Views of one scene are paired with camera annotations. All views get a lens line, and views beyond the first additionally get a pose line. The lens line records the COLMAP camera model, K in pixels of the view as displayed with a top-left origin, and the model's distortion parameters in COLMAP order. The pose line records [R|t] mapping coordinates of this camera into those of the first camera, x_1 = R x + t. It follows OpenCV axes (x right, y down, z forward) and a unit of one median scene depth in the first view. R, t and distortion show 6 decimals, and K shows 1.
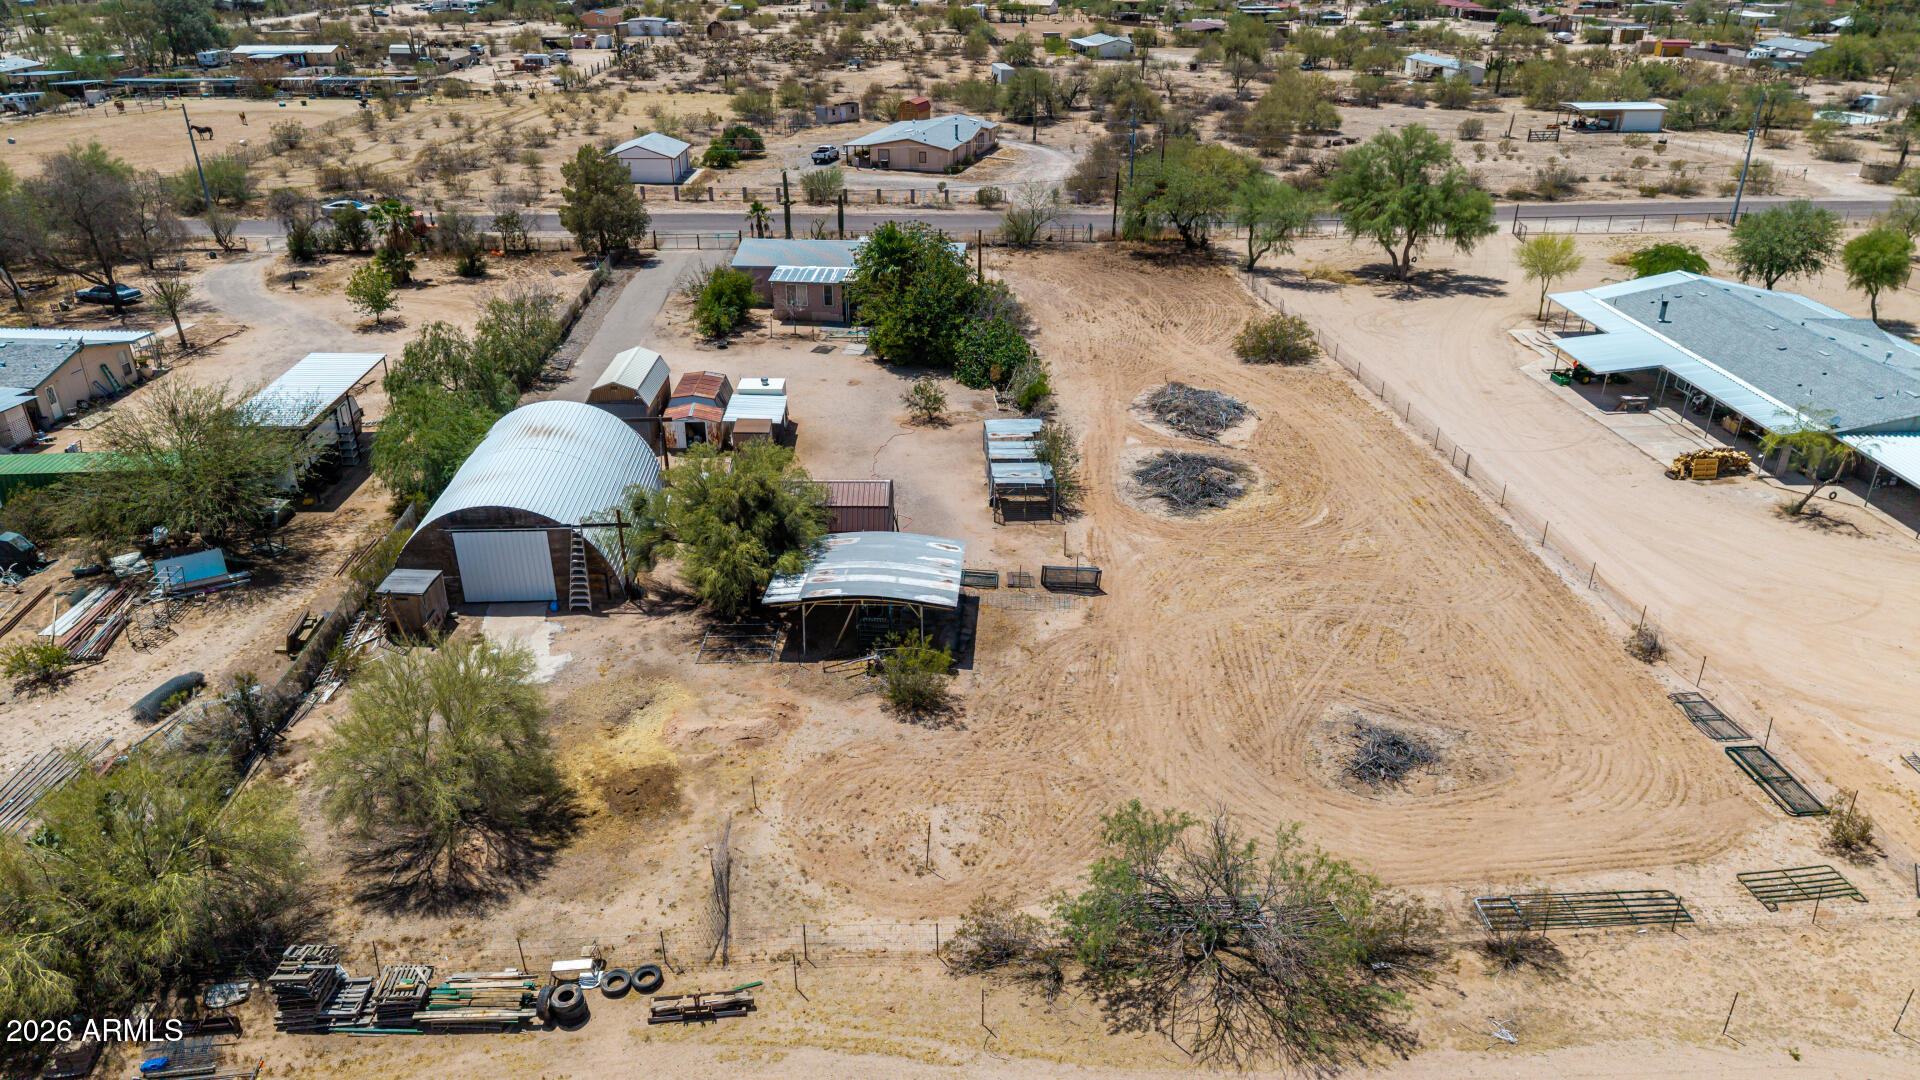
lens RADIAL K [[1304.1, 0, 955.1], [0, 1304.1, 528.0], [0, 0, 1]] dist [0.035526, -0.040175]
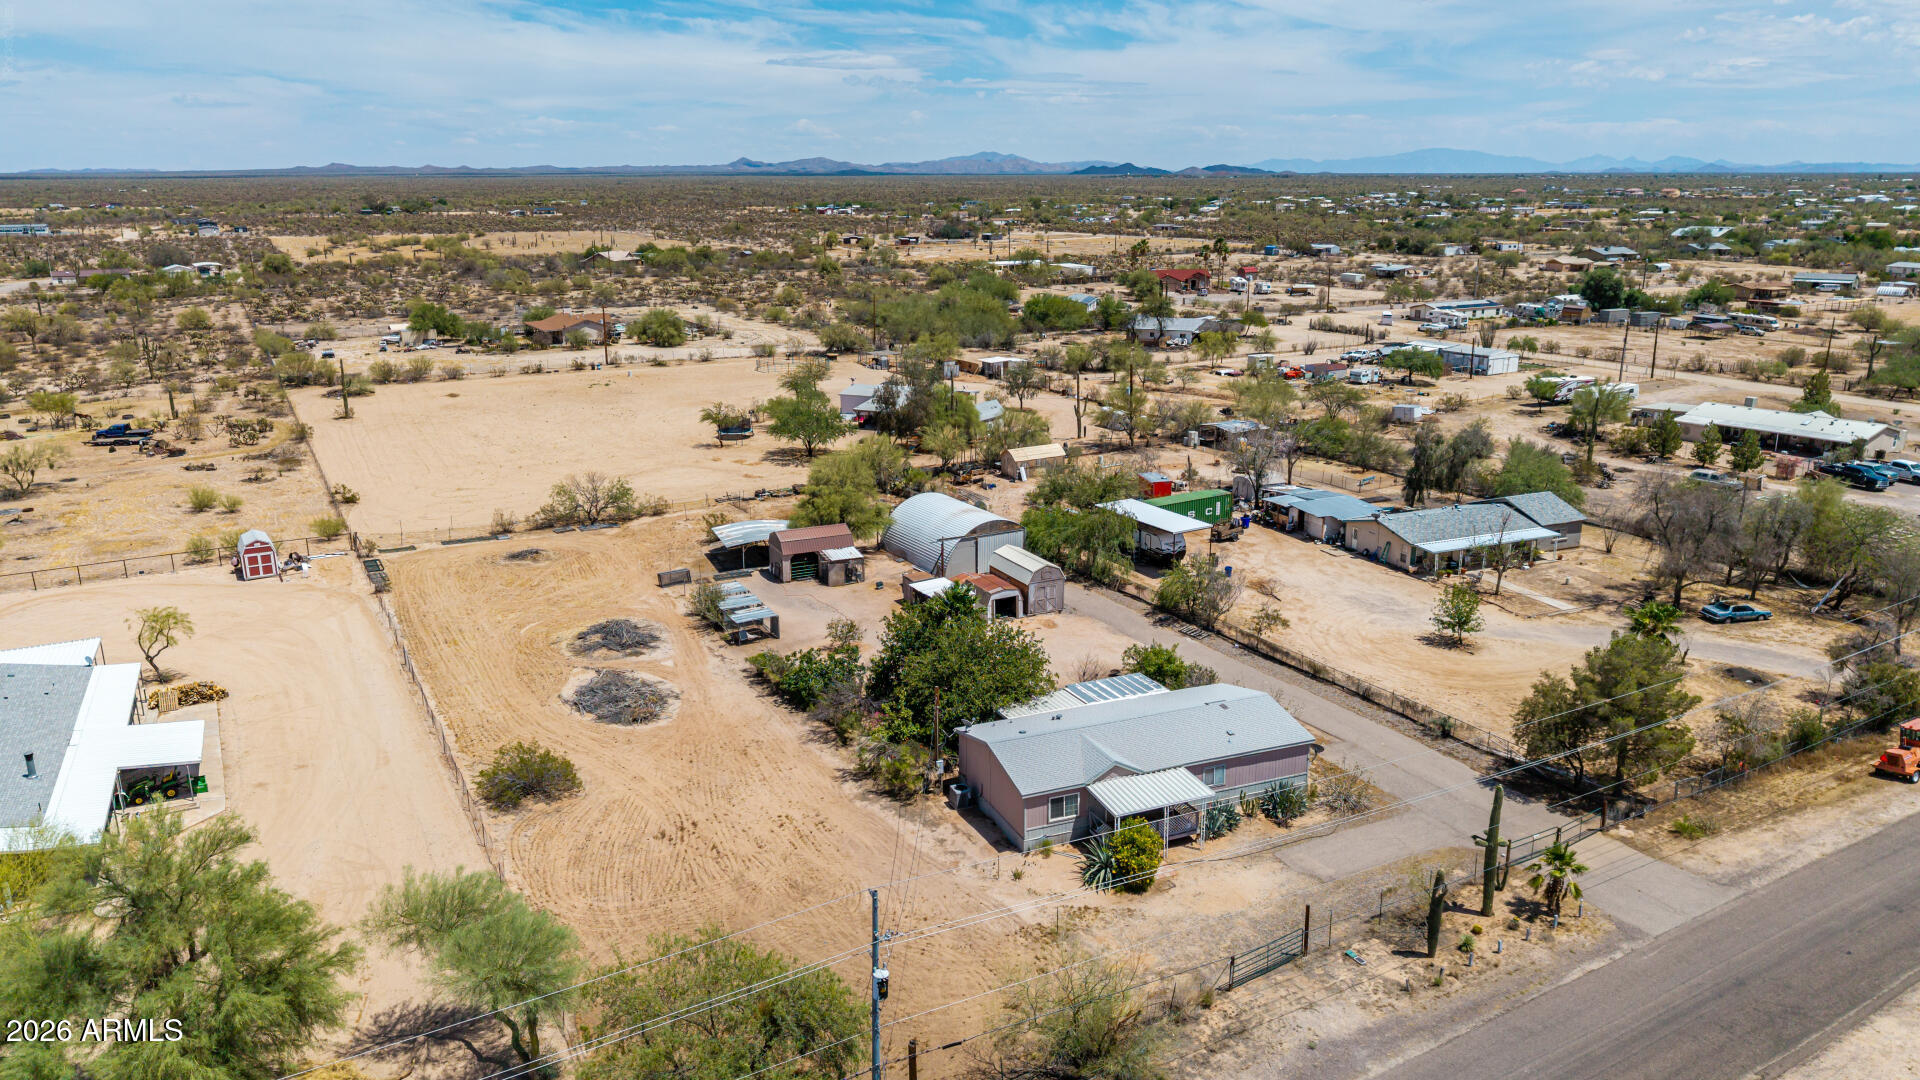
lens RADIAL K [[1304.1, 0, 964.6], [0, 1304.1, 535.6], [0, 0, 1]] dist [0.035526, -0.040175]
pose [[-0.898233, 0.117744, -0.423455, 0.377961], [-0.182571, 0.776443, 0.603162, -0.919016], [0.399807, 0.619091, -0.675930, 1.801650]]
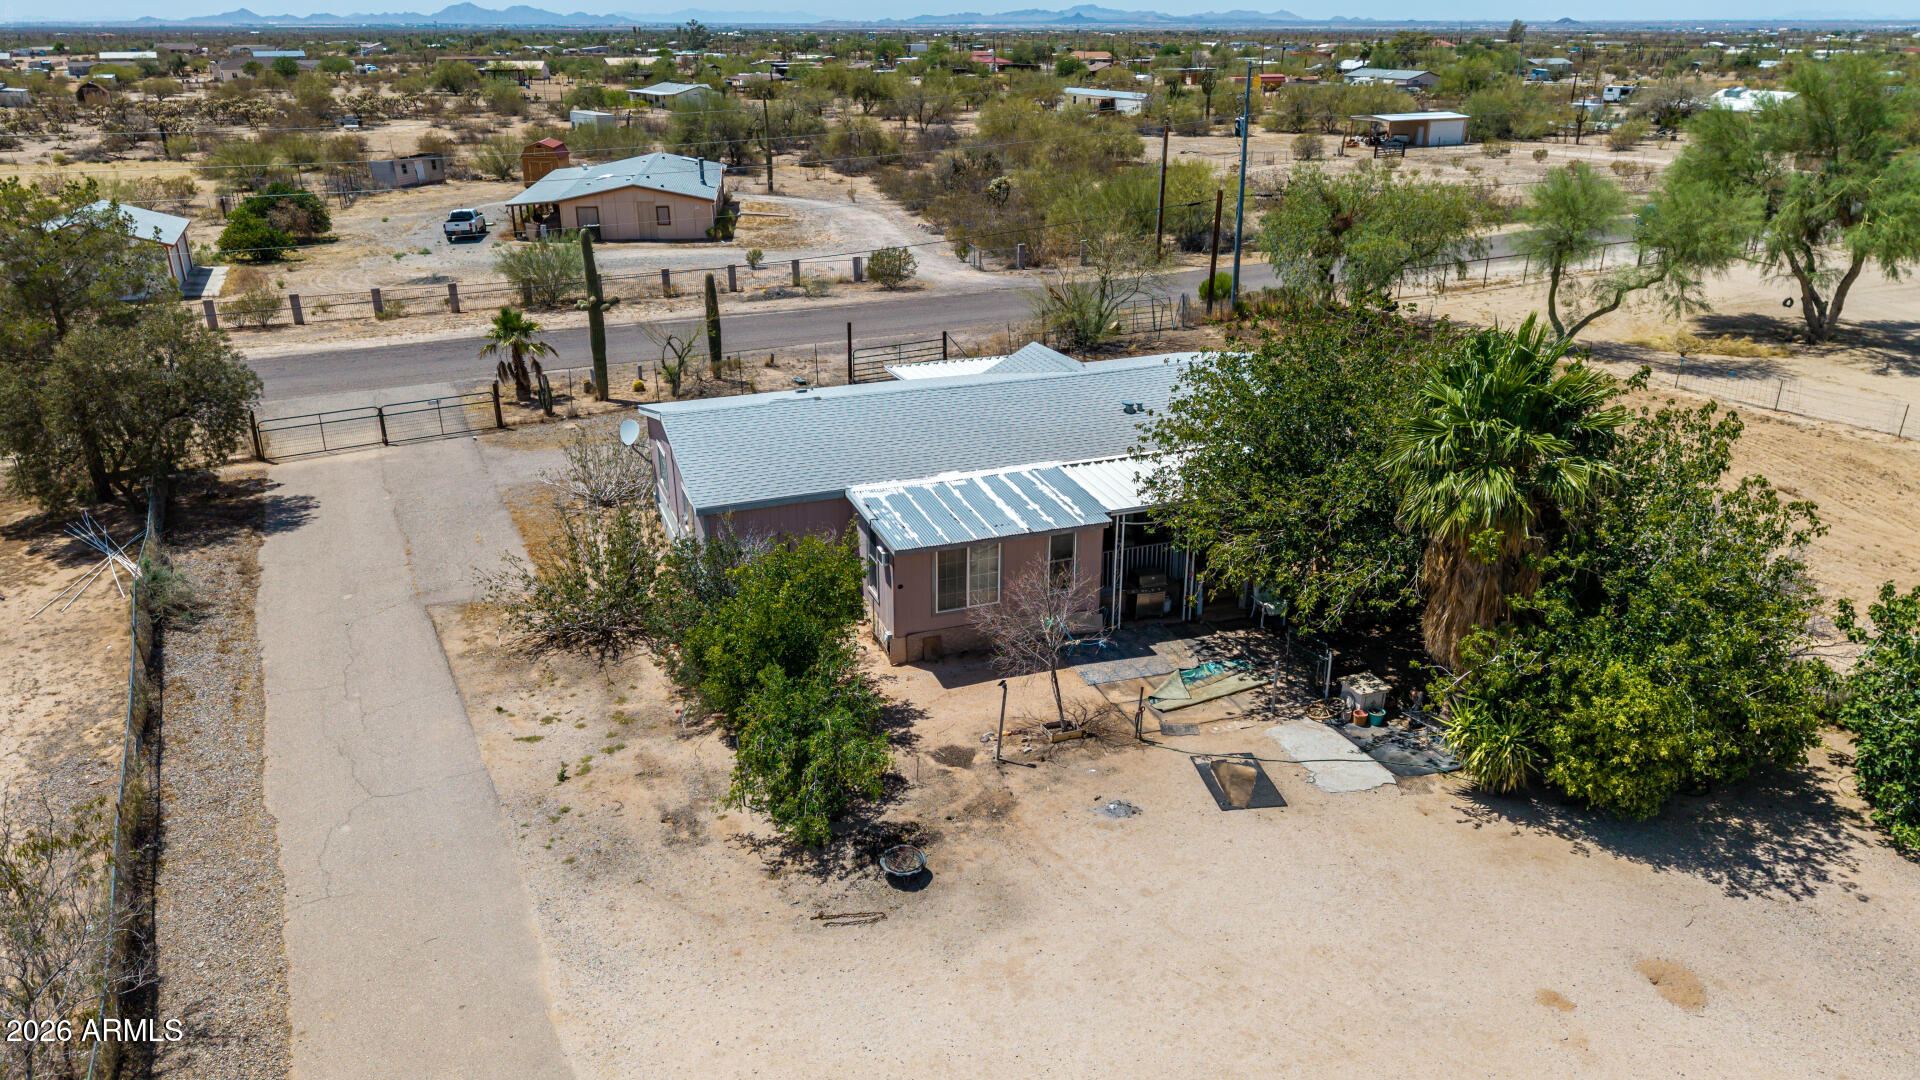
lens RADIAL K [[1304.1, 0, 950.3], [0, 1304.1, 527.4], [0, 0, 1]] dist [0.035526, -0.040175]
pose [[0.911215, -0.153780, 0.382150, -0.293100], [0.178861, 0.983393, -0.030759, -0.222397], [-0.371073, 0.096379, 0.923588, 0.884077]]
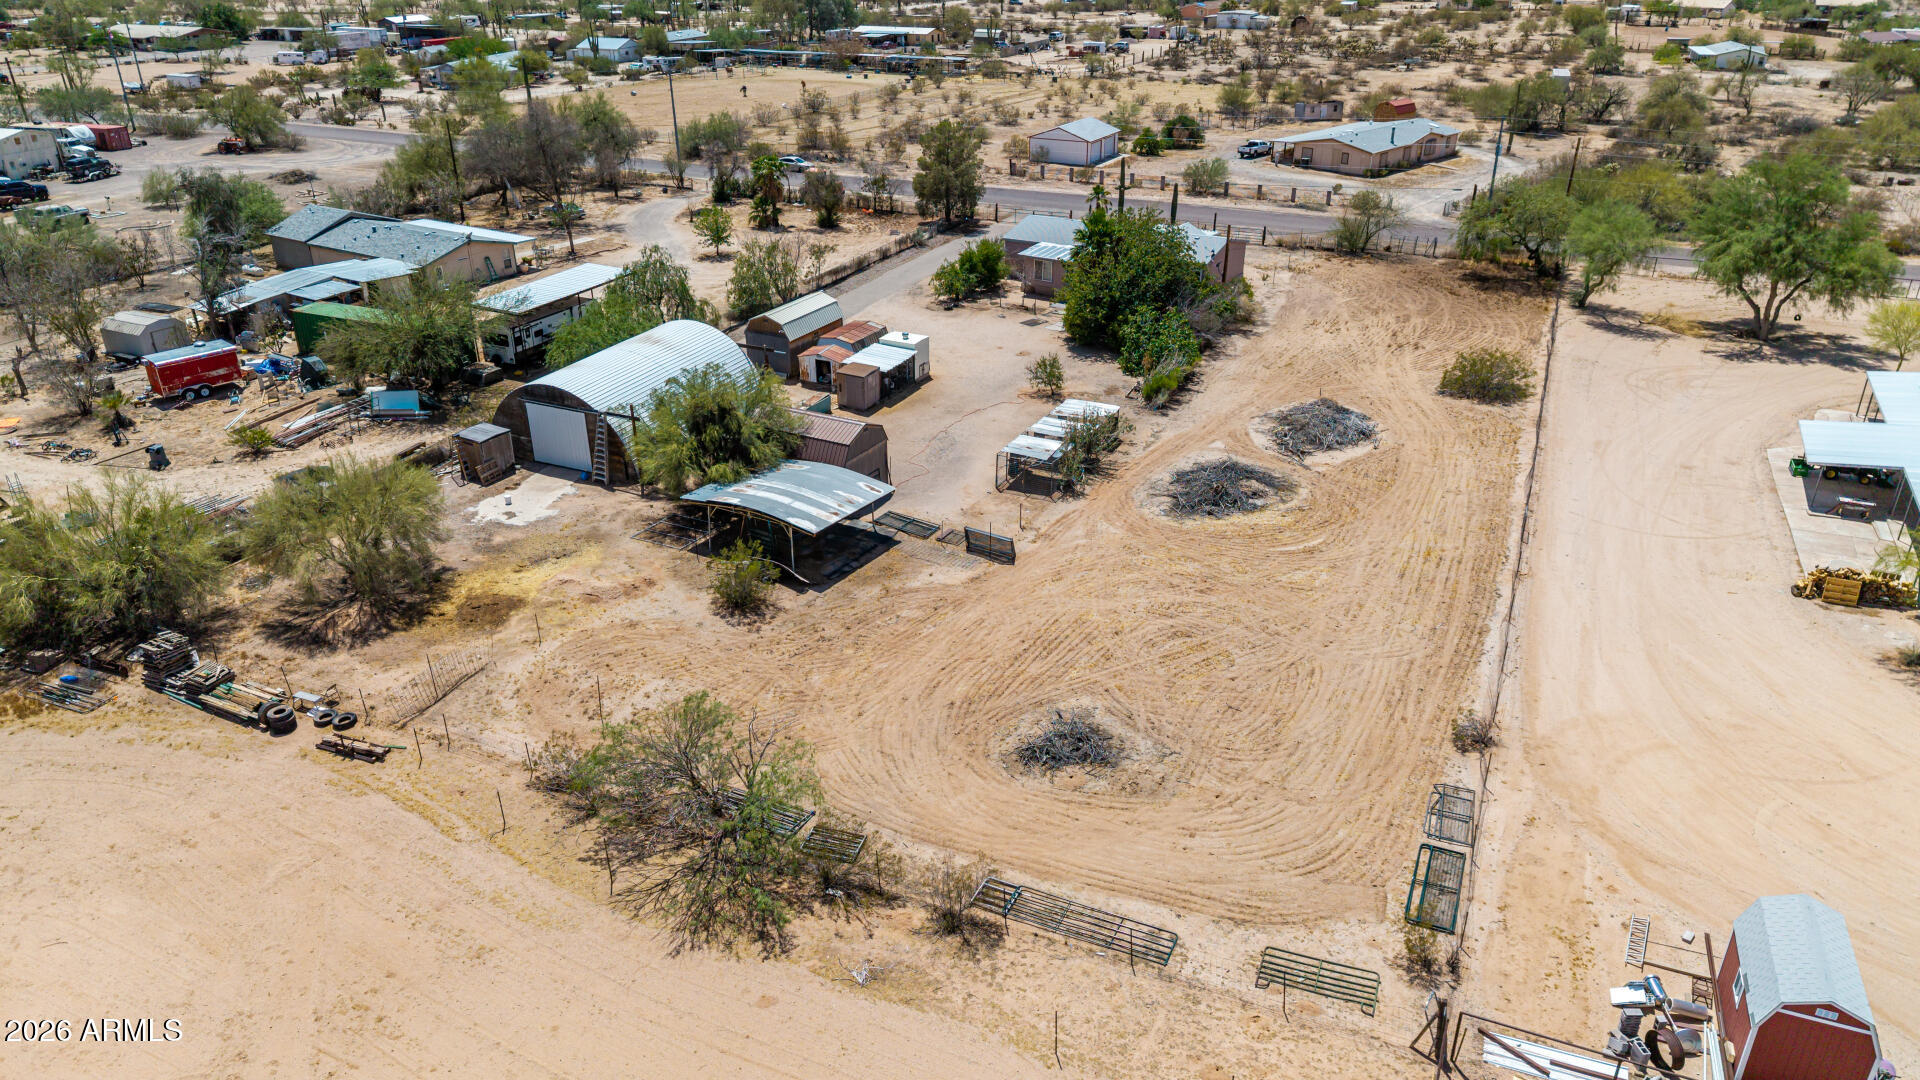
lens RADIAL K [[1304.1, 0, 952.5], [0, 1304.1, 543.9], [0, 0, 1]] dist [0.035526, -0.040175]
pose [[0.879707, 0.202233, -0.430370, 0.382856], [-0.196306, 0.978786, 0.058672, -0.012440], [0.433105, 0.032870, 0.900744, 0.033804]]
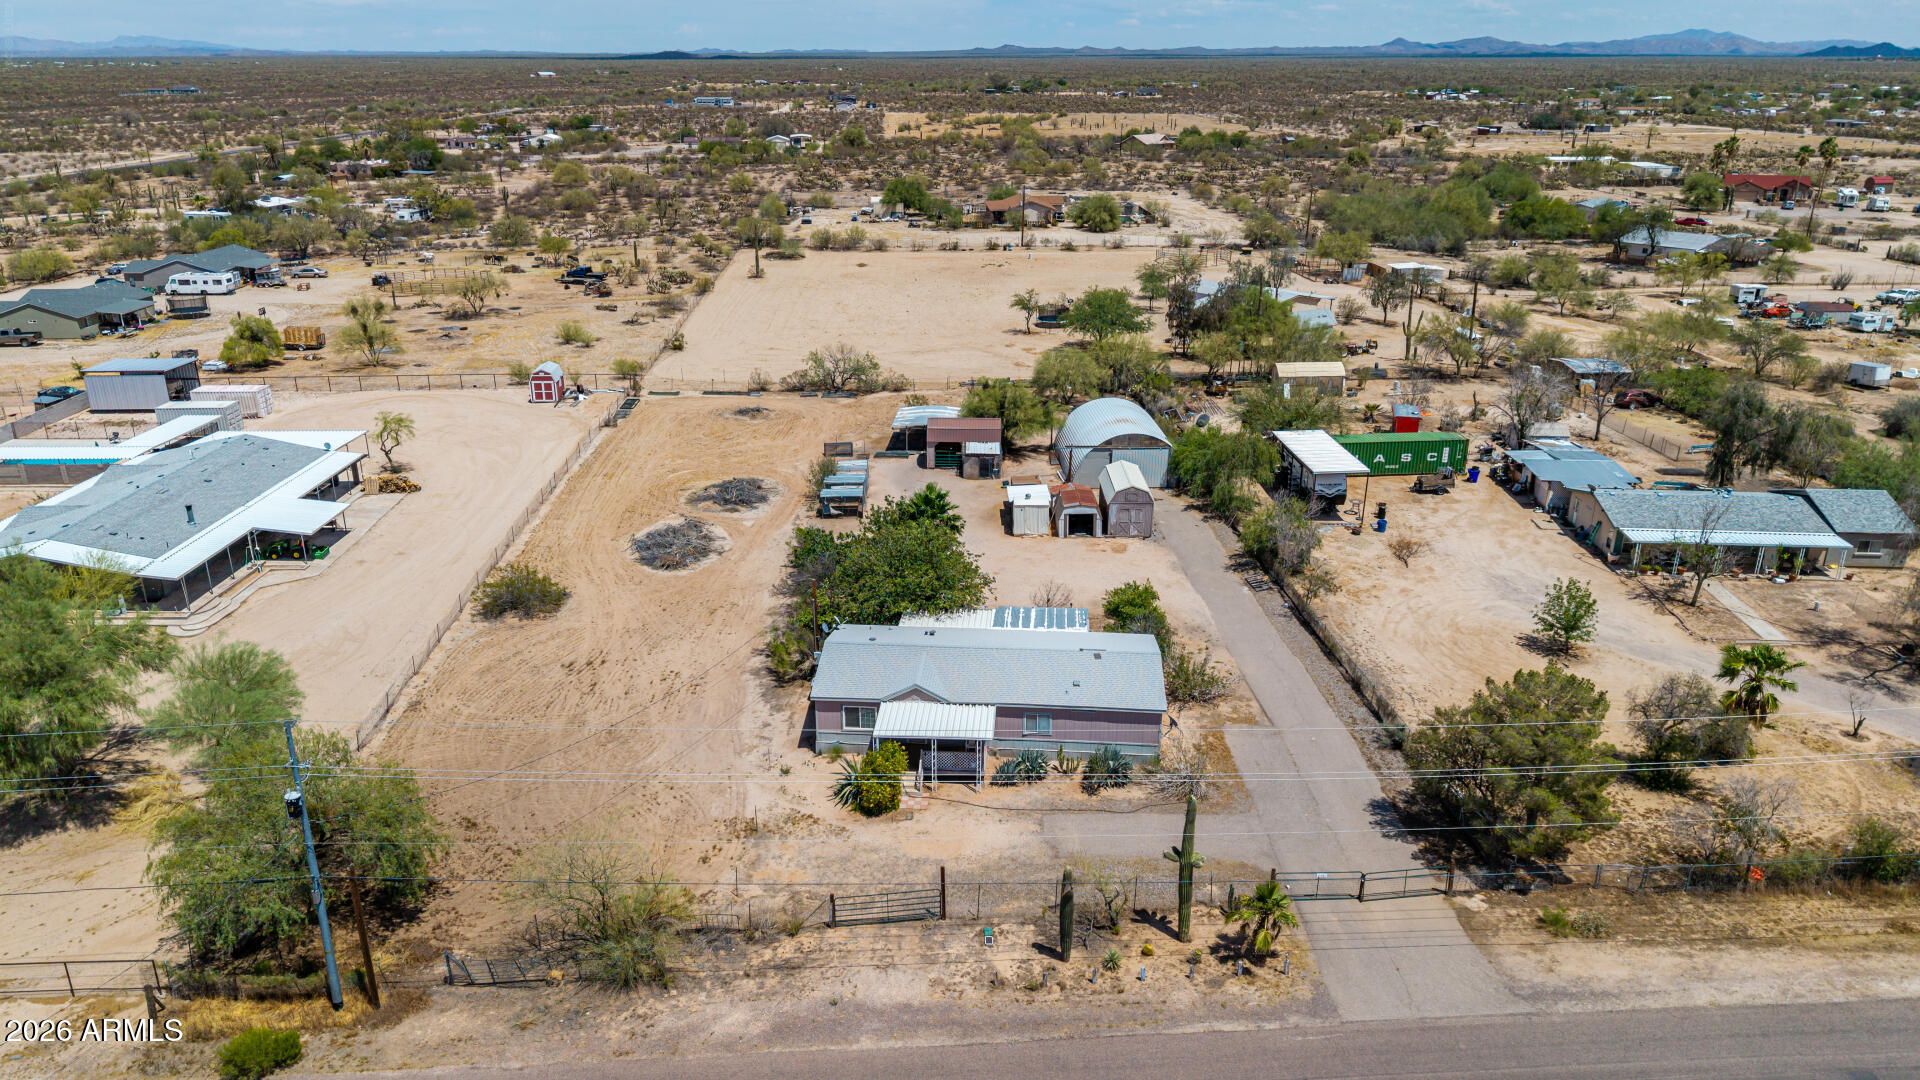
lens RADIAL K [[1304.1, 0, 959.7], [0, 1304.1, 506.4], [0, 0, 1]] dist [0.035526, -0.040175]
pose [[-0.999879, -0.008399, 0.013091, -0.092280], [0.002970, 0.723092, 0.690746, -0.957108], [-0.015268, 0.690701, -0.722979, 1.872455]]
